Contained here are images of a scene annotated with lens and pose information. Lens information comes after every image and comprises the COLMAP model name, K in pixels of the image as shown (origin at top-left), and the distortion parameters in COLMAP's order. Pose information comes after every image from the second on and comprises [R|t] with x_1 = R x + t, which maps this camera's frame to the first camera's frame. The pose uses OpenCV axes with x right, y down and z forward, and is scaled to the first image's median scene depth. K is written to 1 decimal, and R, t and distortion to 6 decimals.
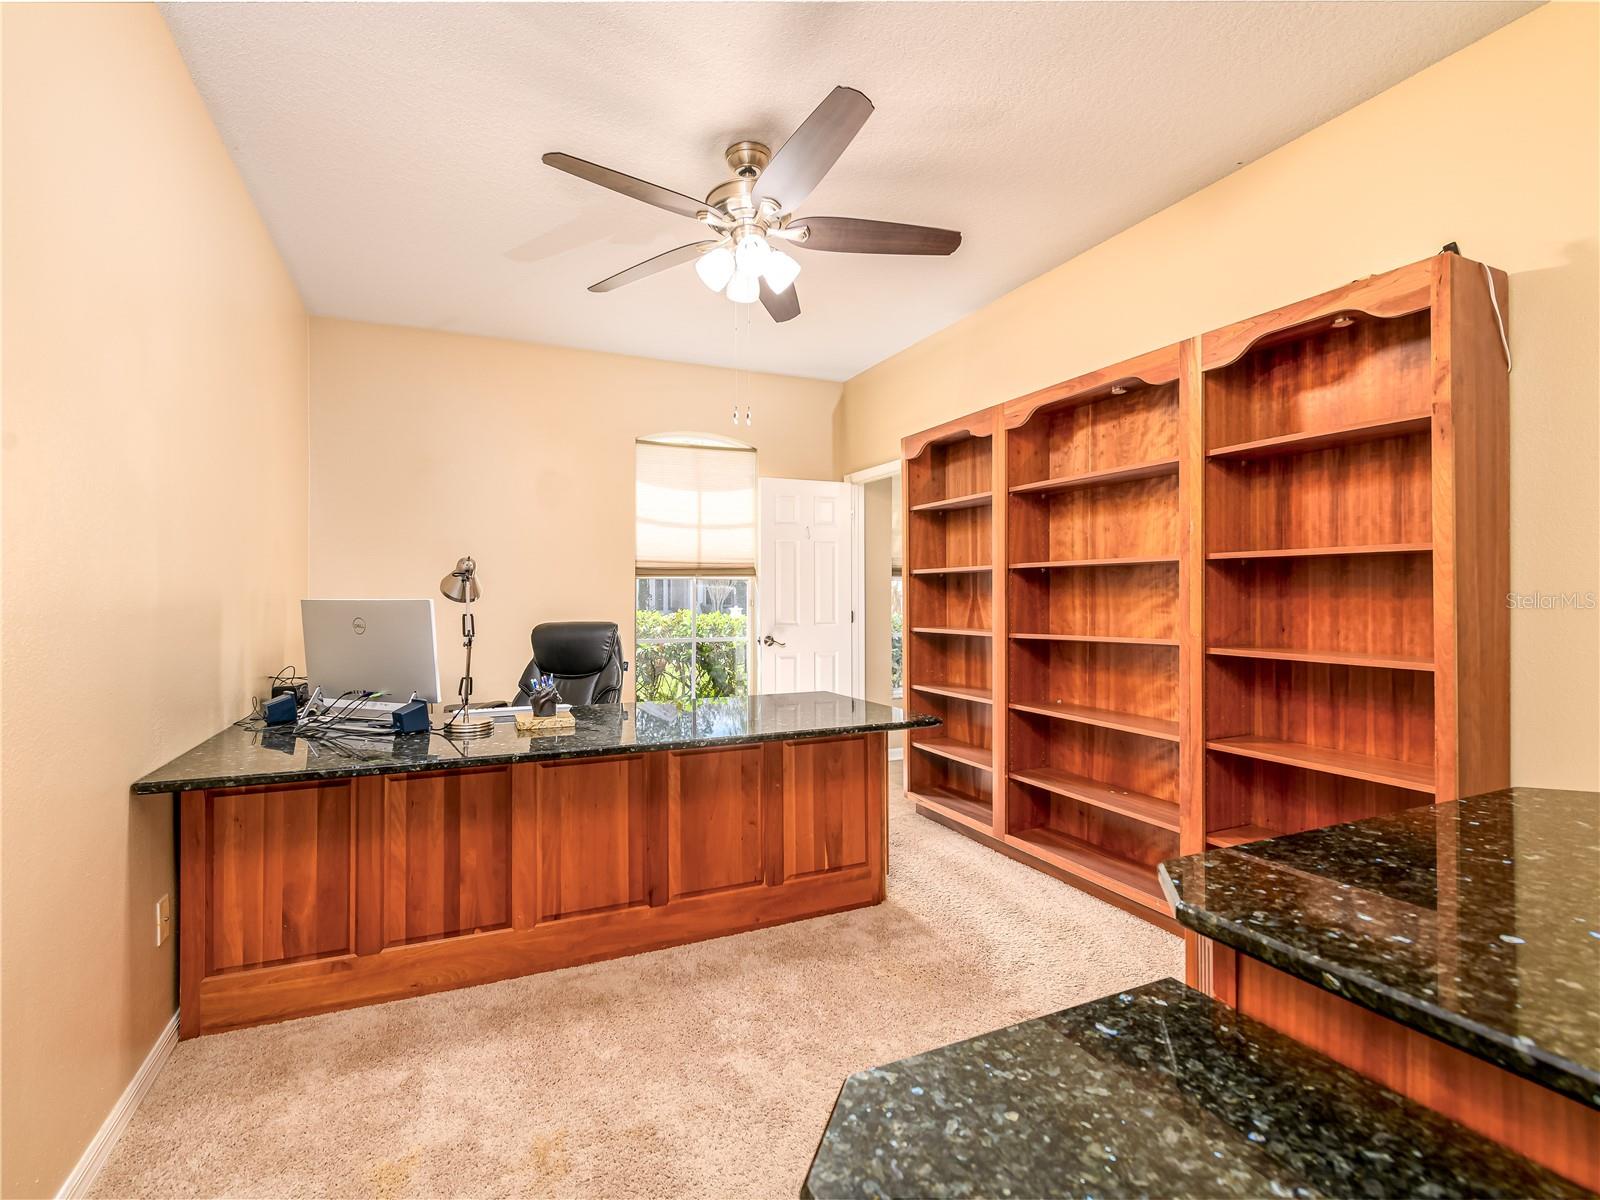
lens RADIAL K [[650.8, 0, 800.0], [0, 650.8, 600.0], [0, 0, 1]] dist [0.000032, -0.000047]
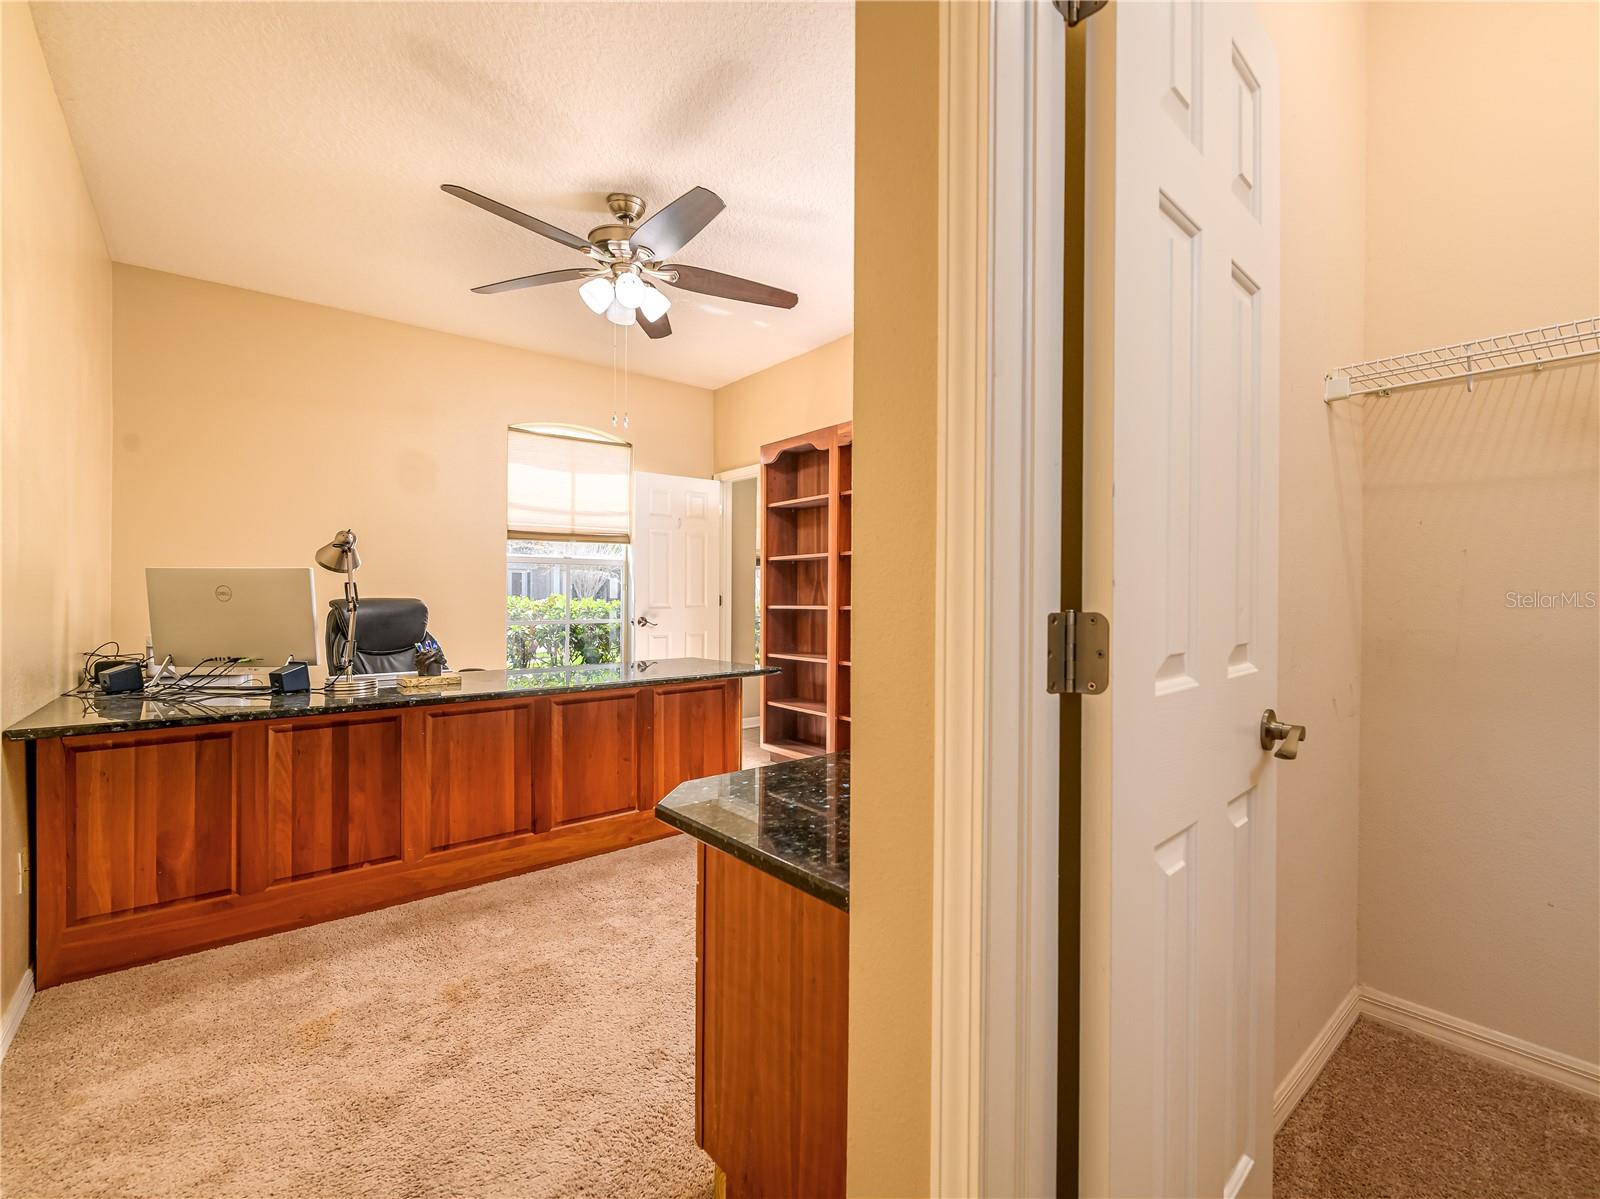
lens RADIAL K [[639.1, 0, 846.3], [0, 639.1, 603.6], [0, 0, 1]] dist [0.000500, -0.002474]
pose [[0.966151, 0.007354, 0.257871, 0.012855], [-0.009603, 0.999926, 0.007466, 0.043254], [-0.257797, -0.009690, 0.966151, -0.253490]]
